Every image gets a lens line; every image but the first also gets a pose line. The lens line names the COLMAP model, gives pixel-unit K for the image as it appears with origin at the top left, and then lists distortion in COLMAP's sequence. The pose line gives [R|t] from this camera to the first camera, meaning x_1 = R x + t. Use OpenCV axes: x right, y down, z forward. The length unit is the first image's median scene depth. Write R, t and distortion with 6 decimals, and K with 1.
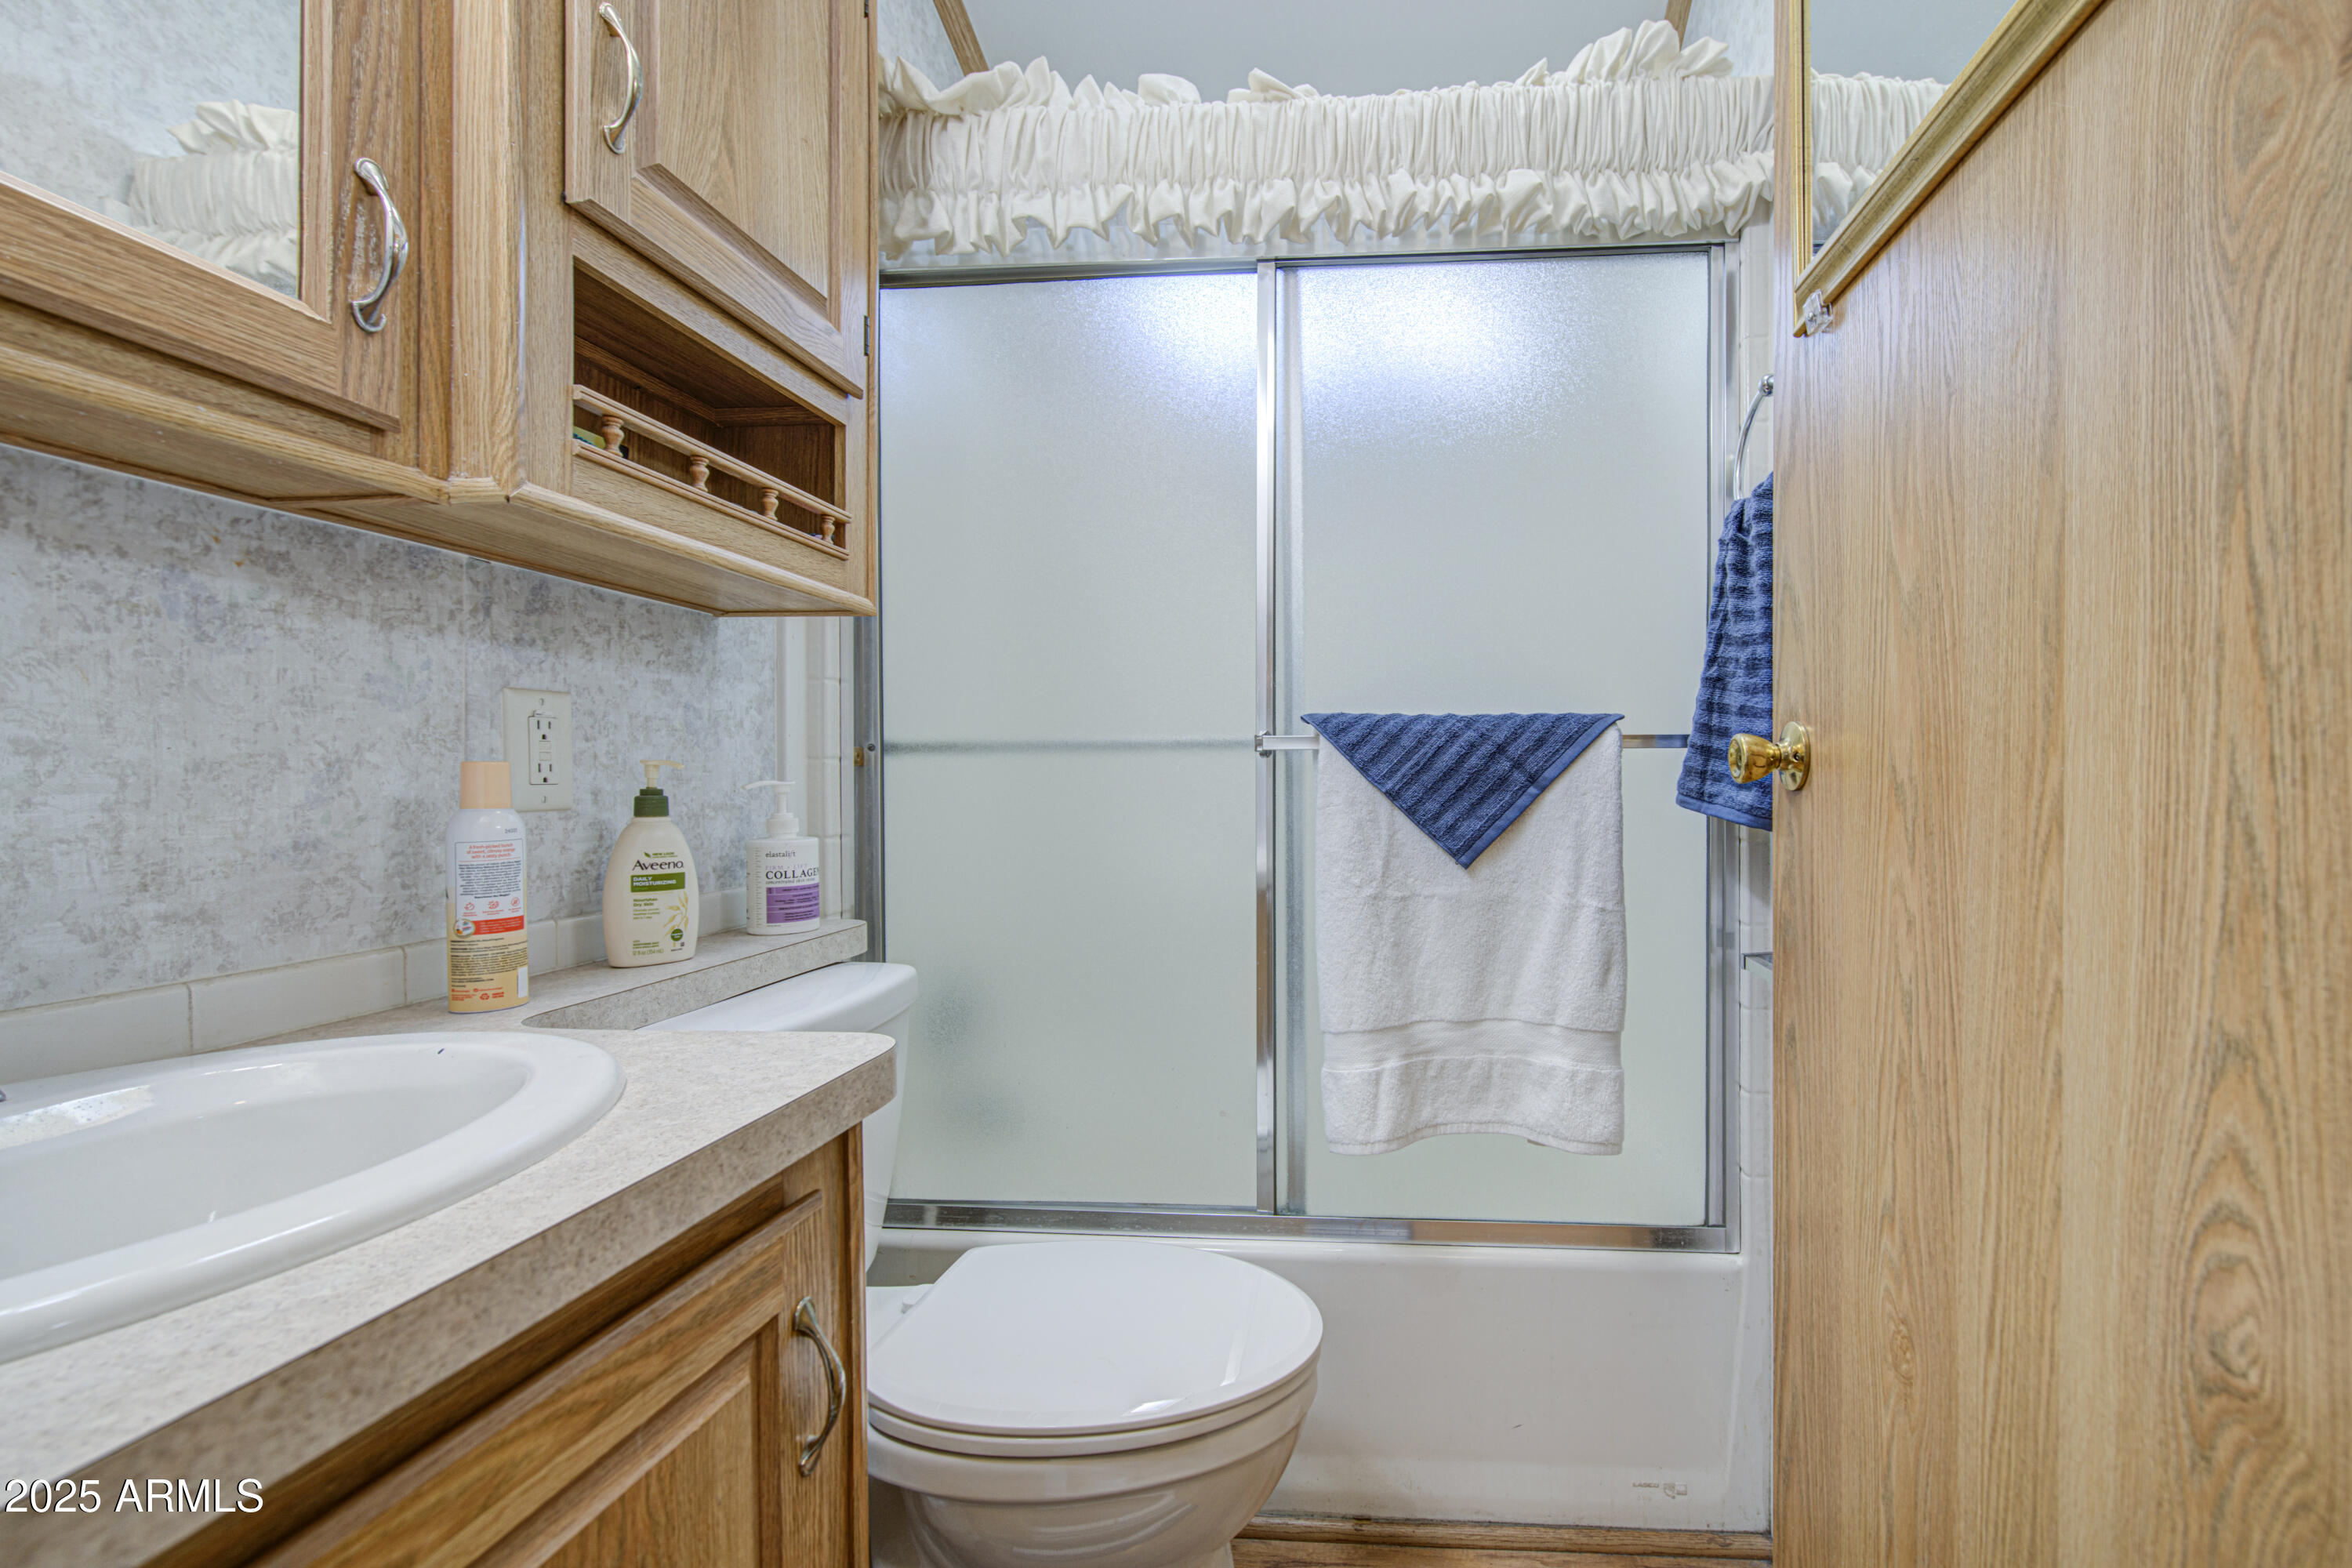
lens RADIAL K [[1001.6, 0, 1341.7], [0, 1001.6, 787.3], [0, 0, 1]] dist [-0.000715, -0.002438]
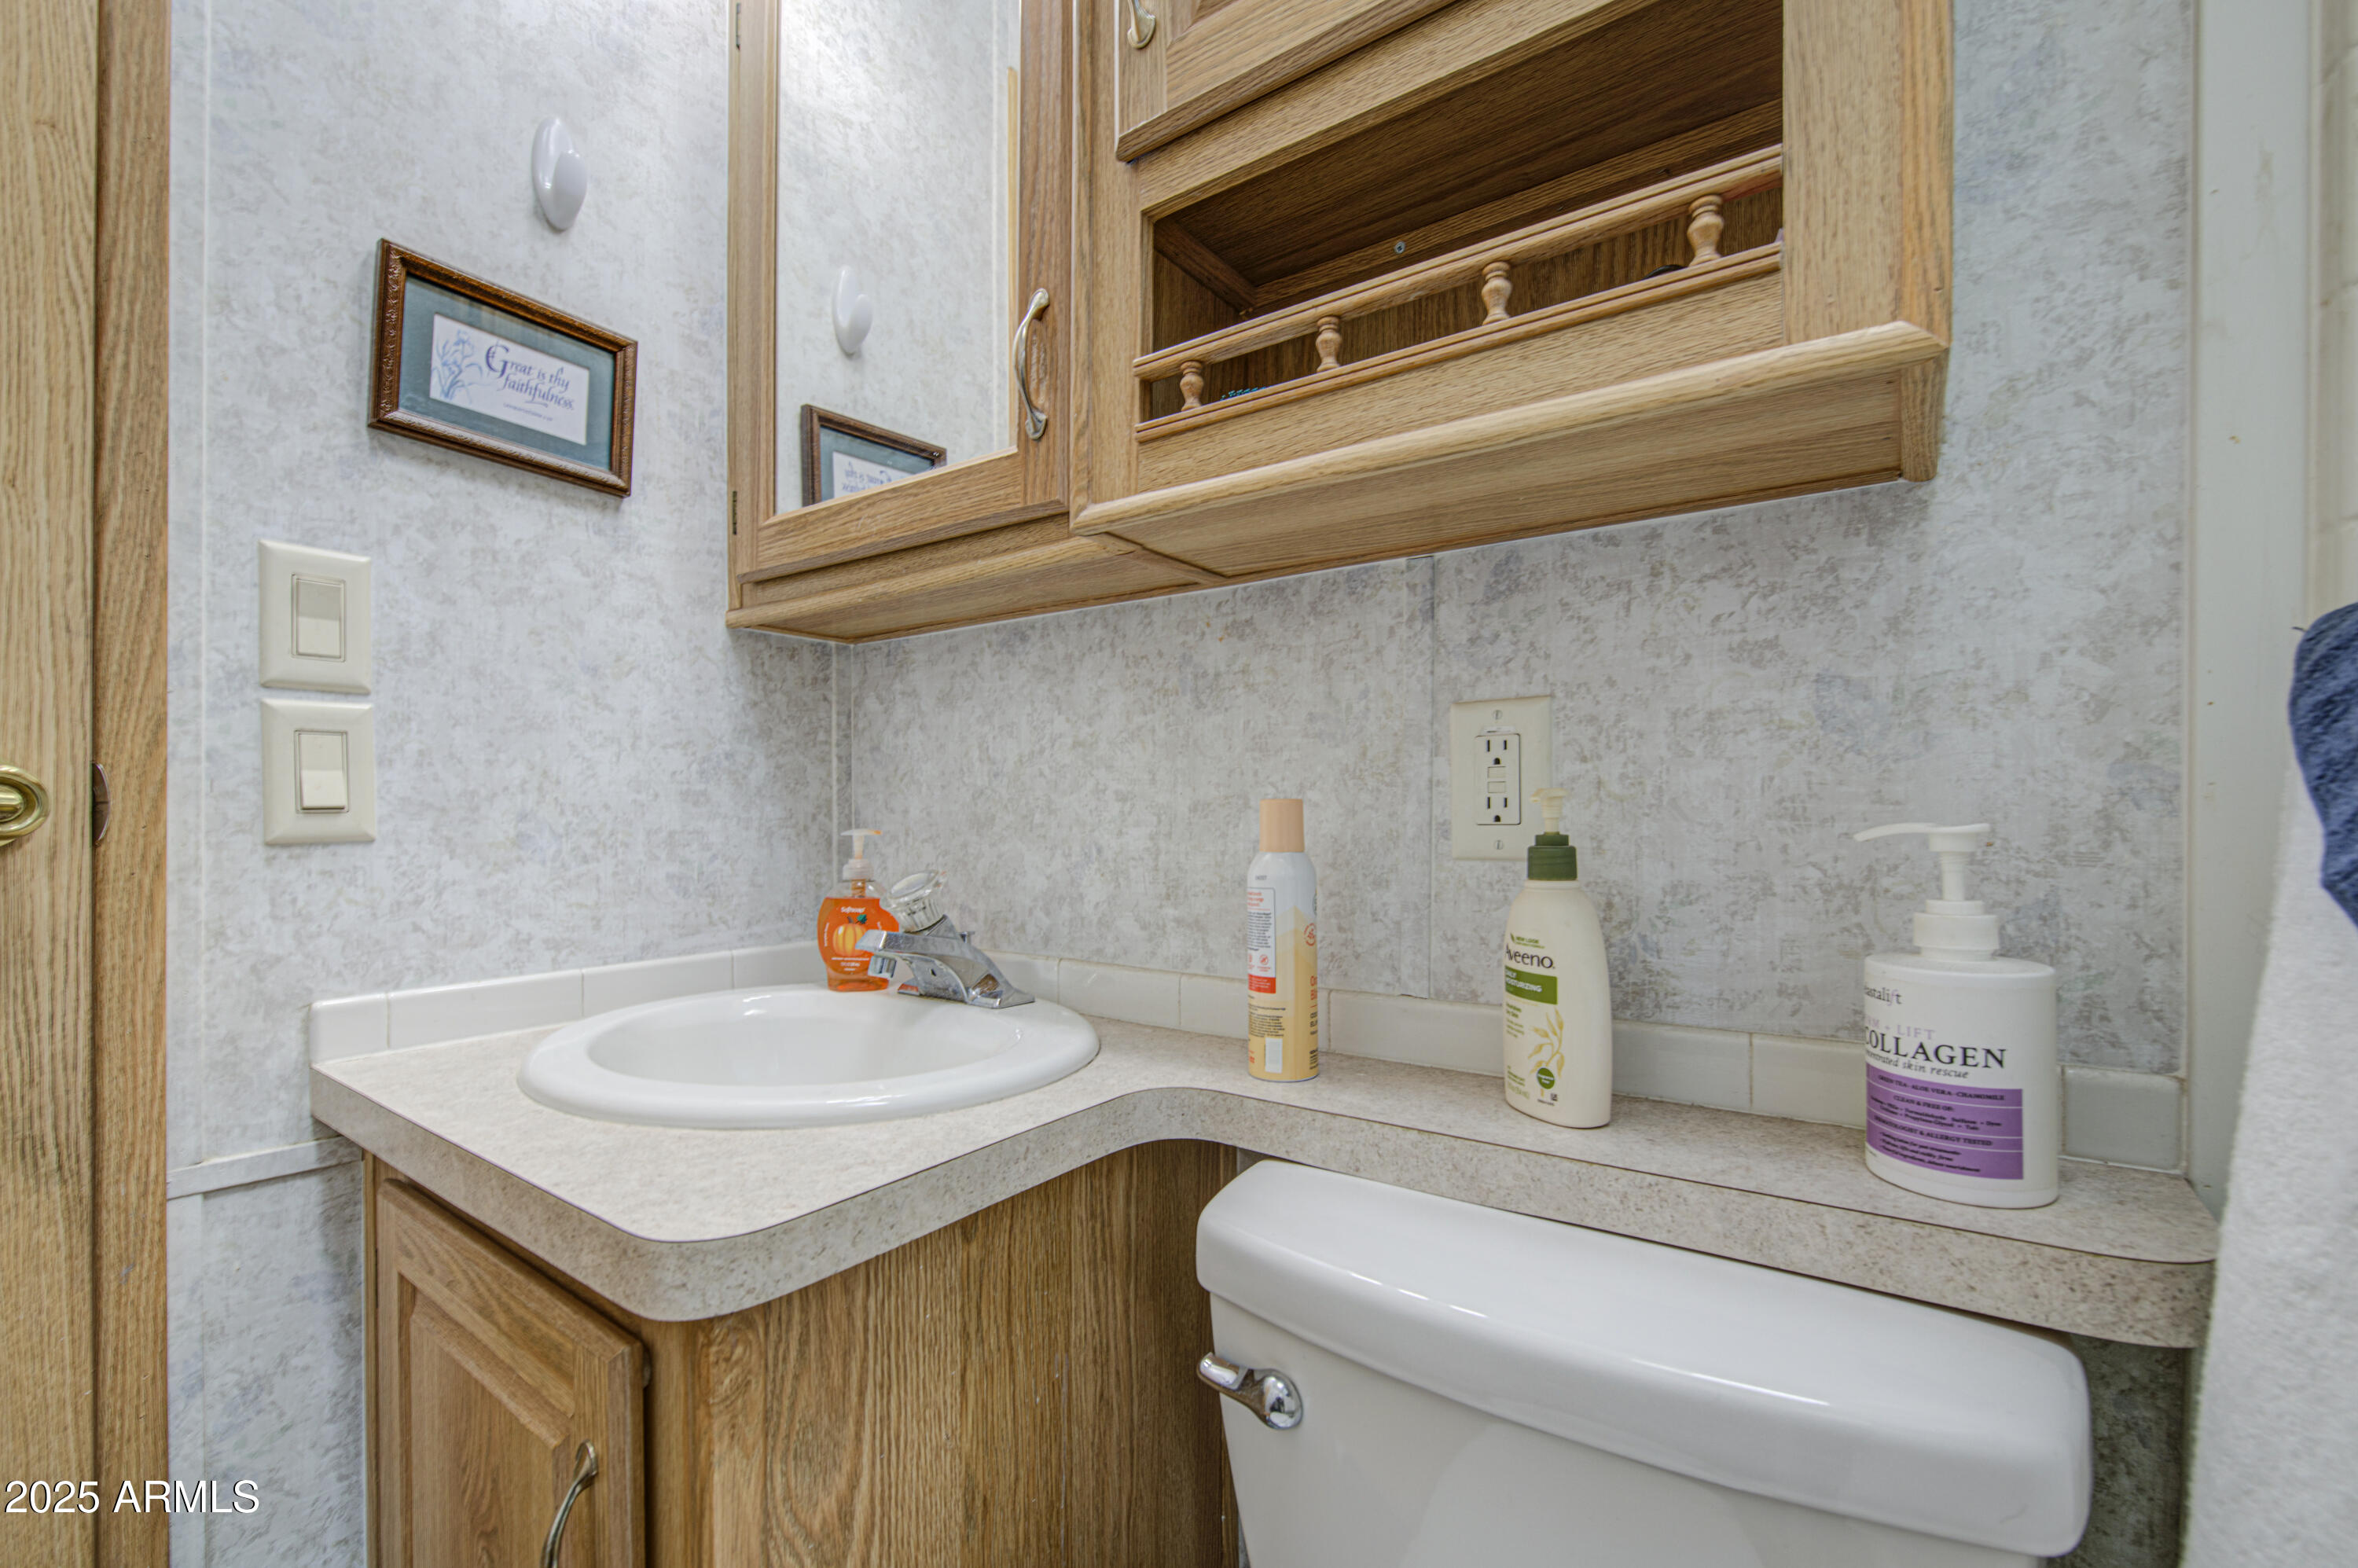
lens RADIAL K [[949.5, 0, 1181.6], [0, 949.5, 808.3], [0, 0, 1]] dist [0.000422, -0.003935]
pose [[-0.504670, 0.005230, -0.863296, -0.060389], [-0.000333, 0.999980, 0.006253, -0.018529], [0.863312, 0.003443, -0.504659, 1.098726]]
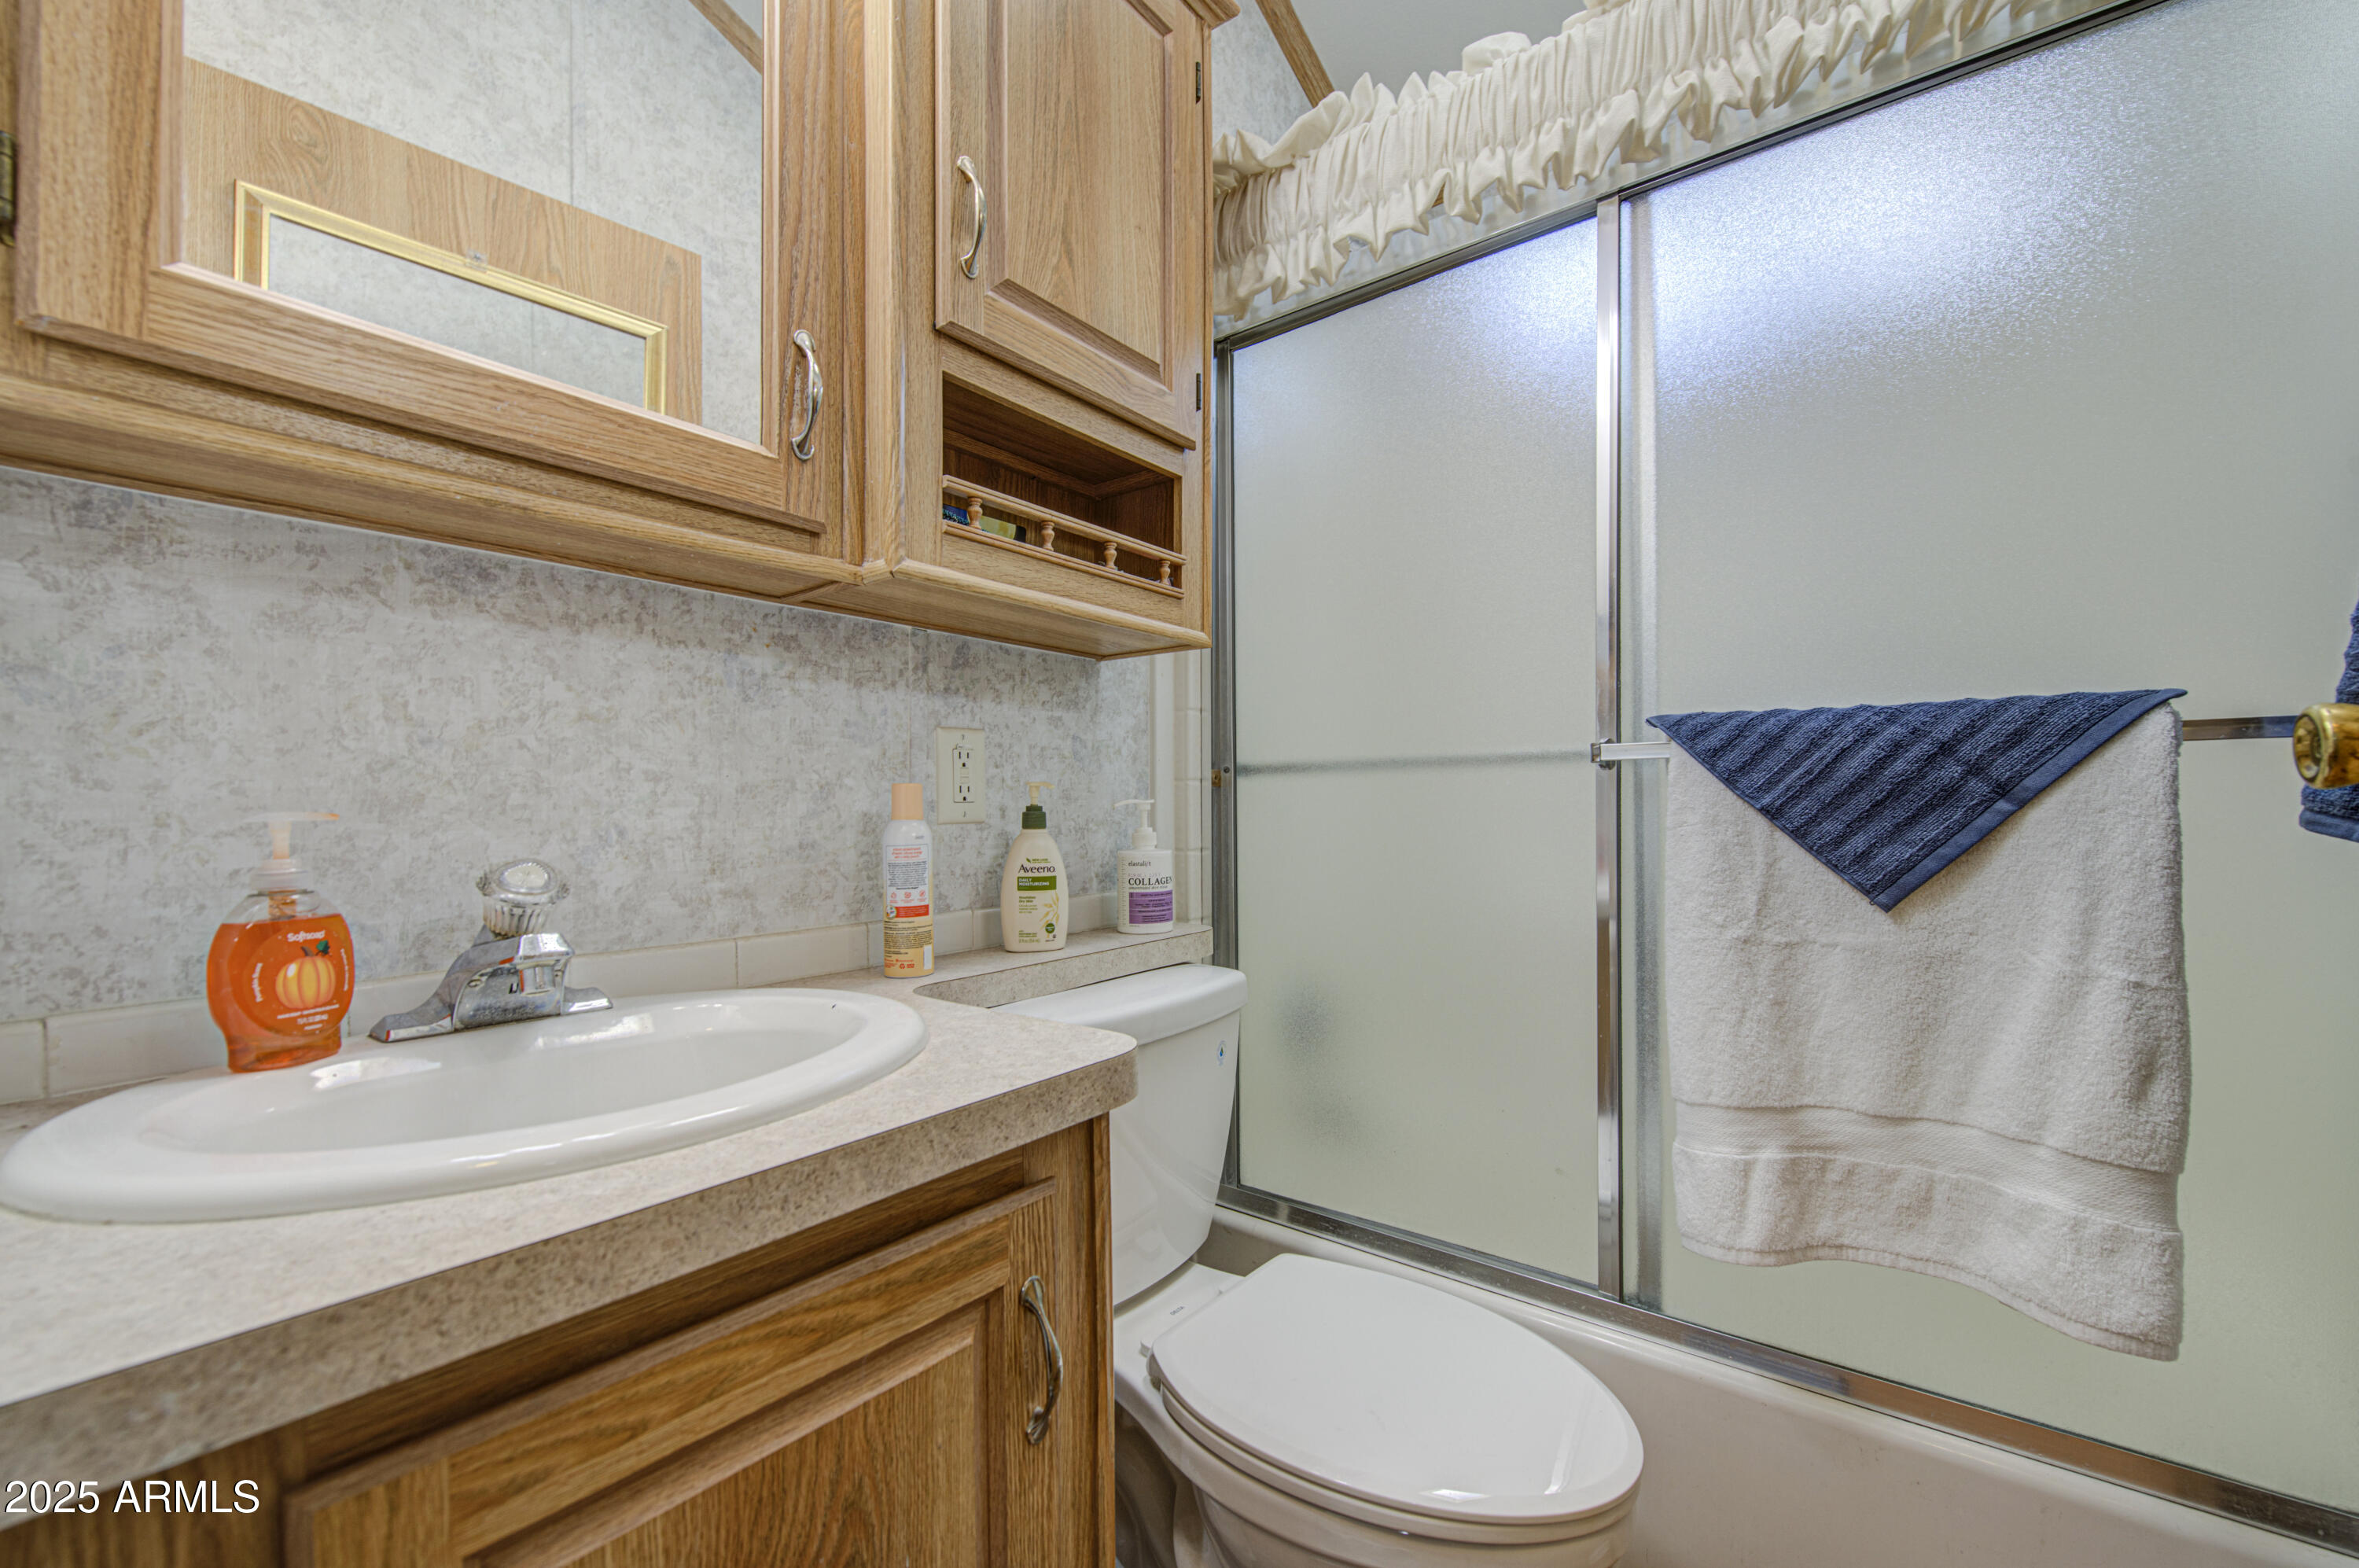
lens RADIAL K [[949.9, 0, 1182.1], [0, 949.9, 808.3], [0, 0, 1]] dist [0.000422, -0.003935]
pose [[0.830866, -0.002020, -0.556469, 0.096569], [0.000106, 0.999994, -0.003472, 0.008471], [0.556473, 0.002826, 0.830861, 0.146536]]
